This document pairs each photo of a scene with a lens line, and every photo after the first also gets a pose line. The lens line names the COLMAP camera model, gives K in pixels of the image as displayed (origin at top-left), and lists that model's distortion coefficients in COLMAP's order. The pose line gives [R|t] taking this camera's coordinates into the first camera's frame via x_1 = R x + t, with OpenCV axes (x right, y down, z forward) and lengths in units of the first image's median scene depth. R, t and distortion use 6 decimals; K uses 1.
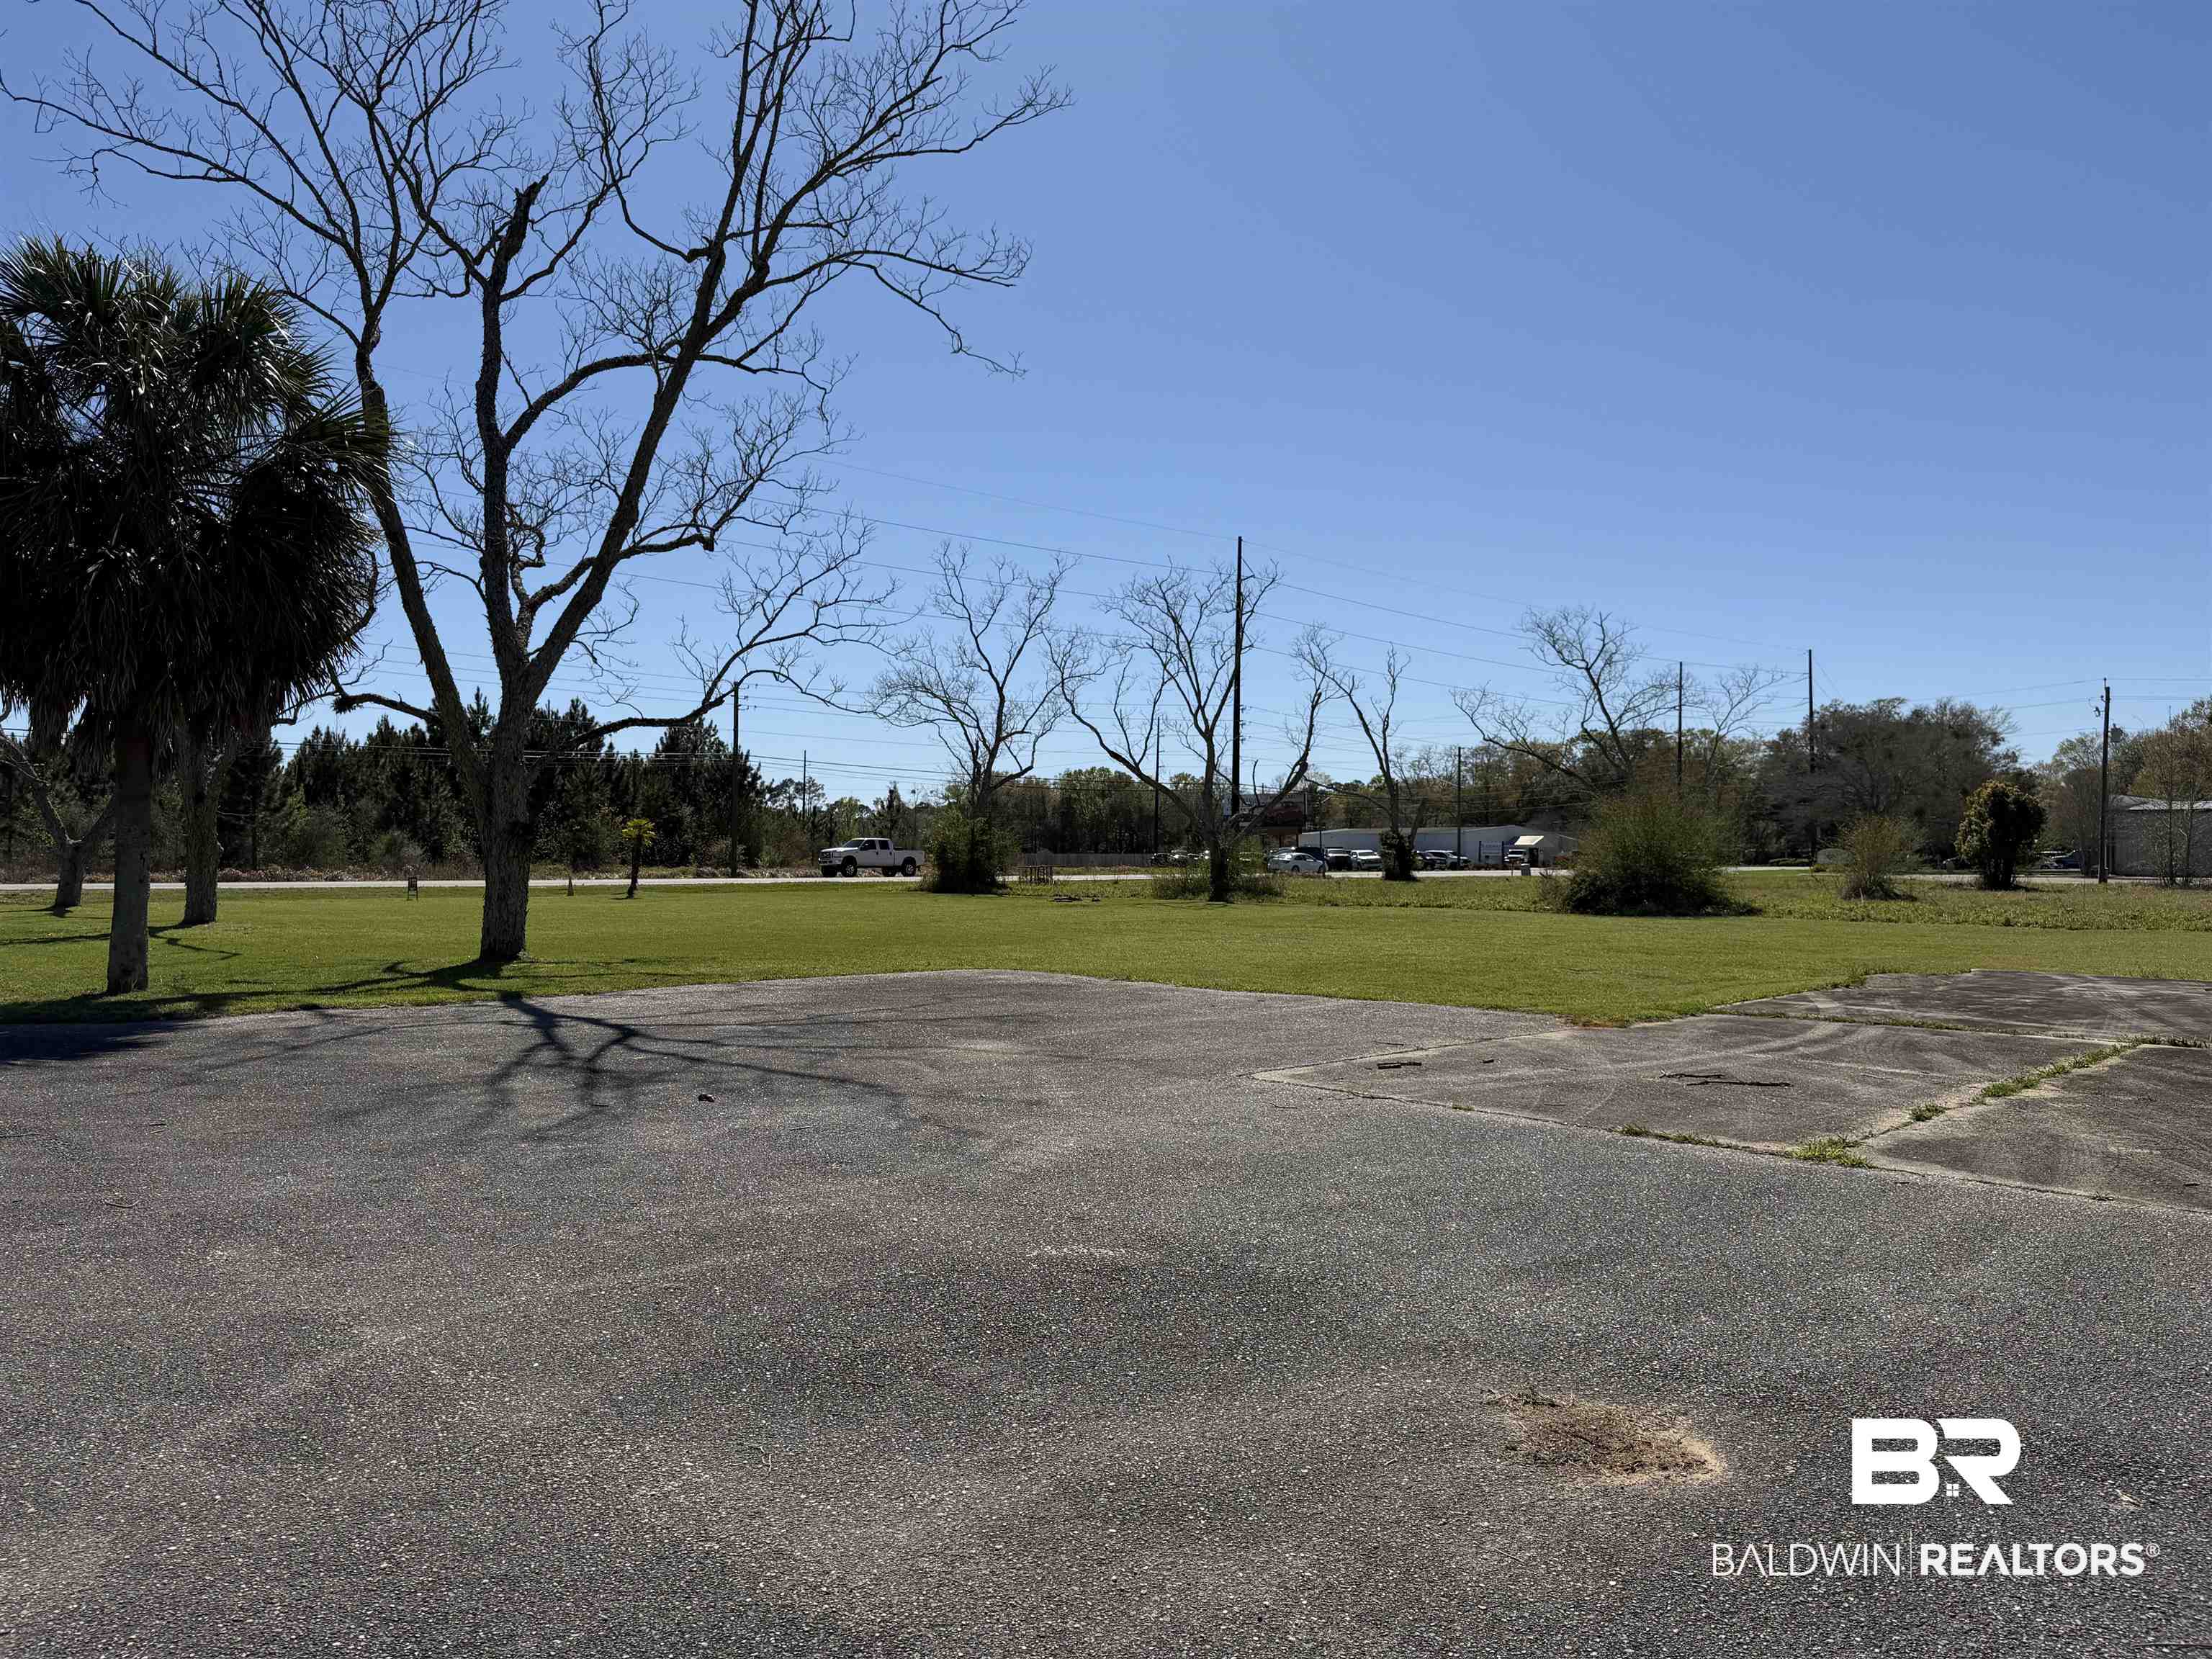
lens RADIAL K [[1583.6, 0, 1117.7], [0, 1583.6, 828.9], [0, 0, 1]] dist [0.061340, -0.048412]
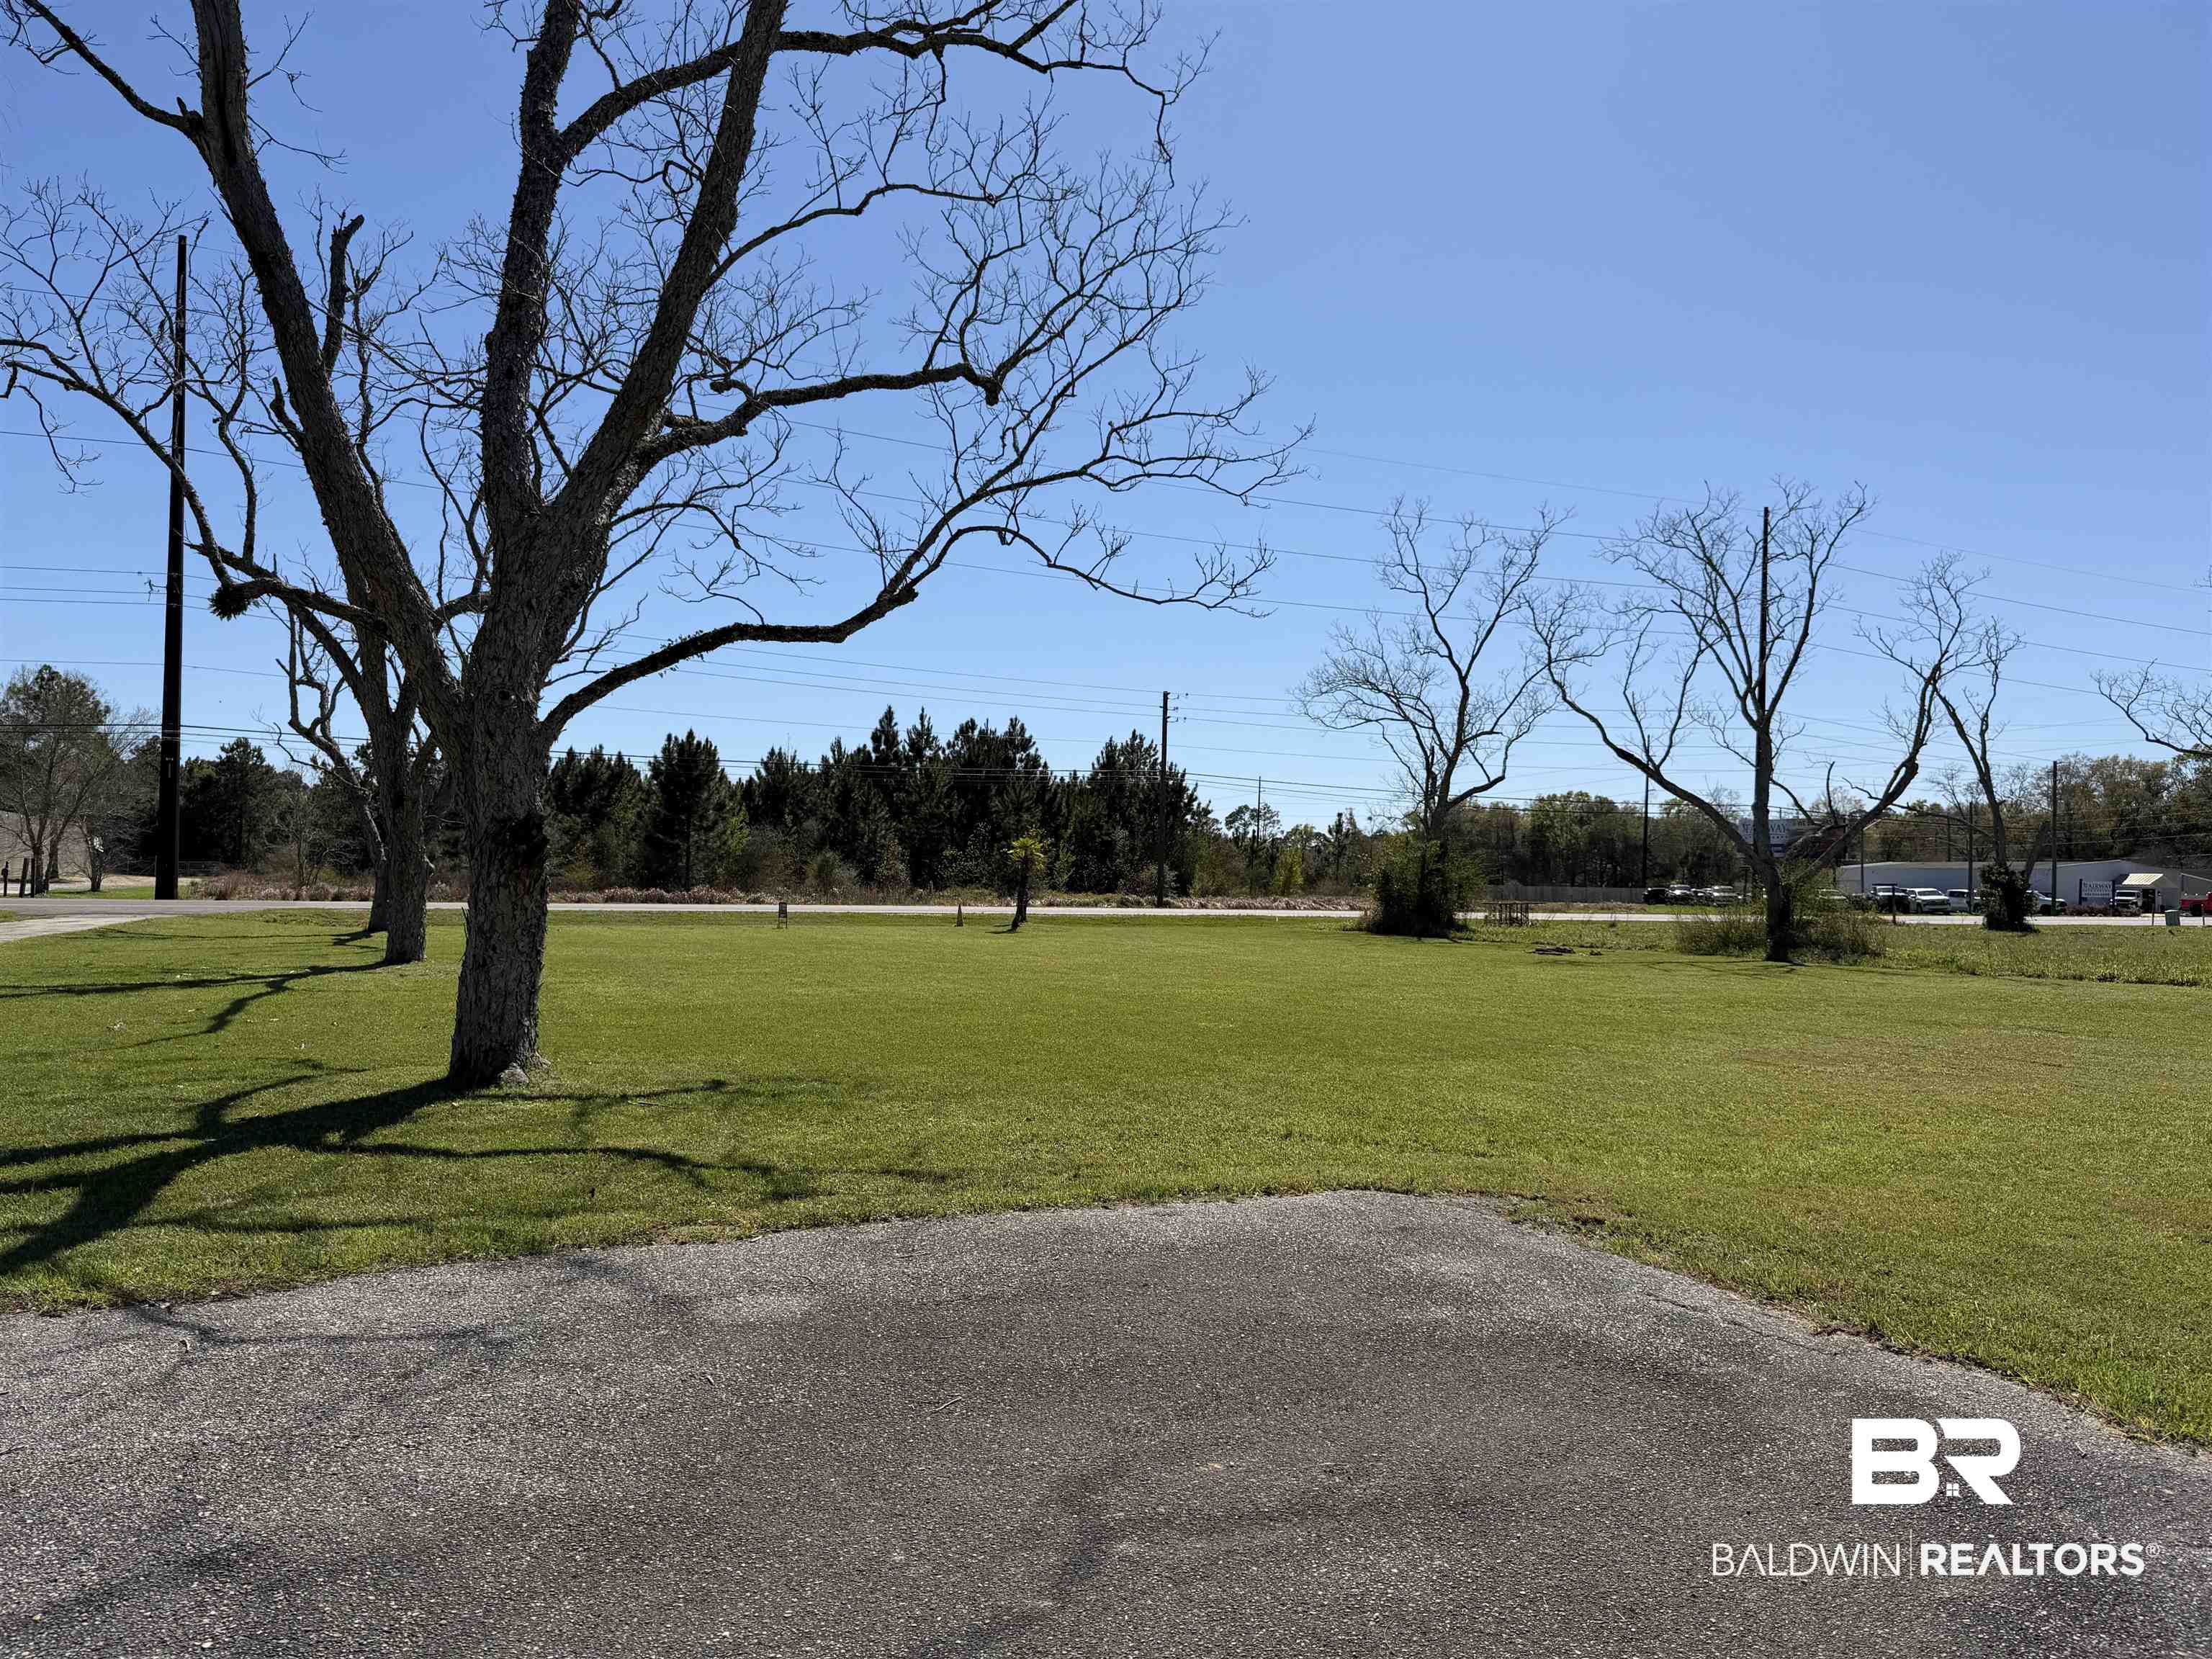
lens RADIAL K [[1549.6, 0, 1106.8], [0, 1549.6, 856.6], [0, 0, 1]] dist [0.149548, -0.245292]
pose [[0.955543, 0.010890, -0.294651, -0.009963], [-0.011090, 0.999938, 0.000992, 0.001508], [0.294644, 0.002319, 0.955604, 0.152335]]
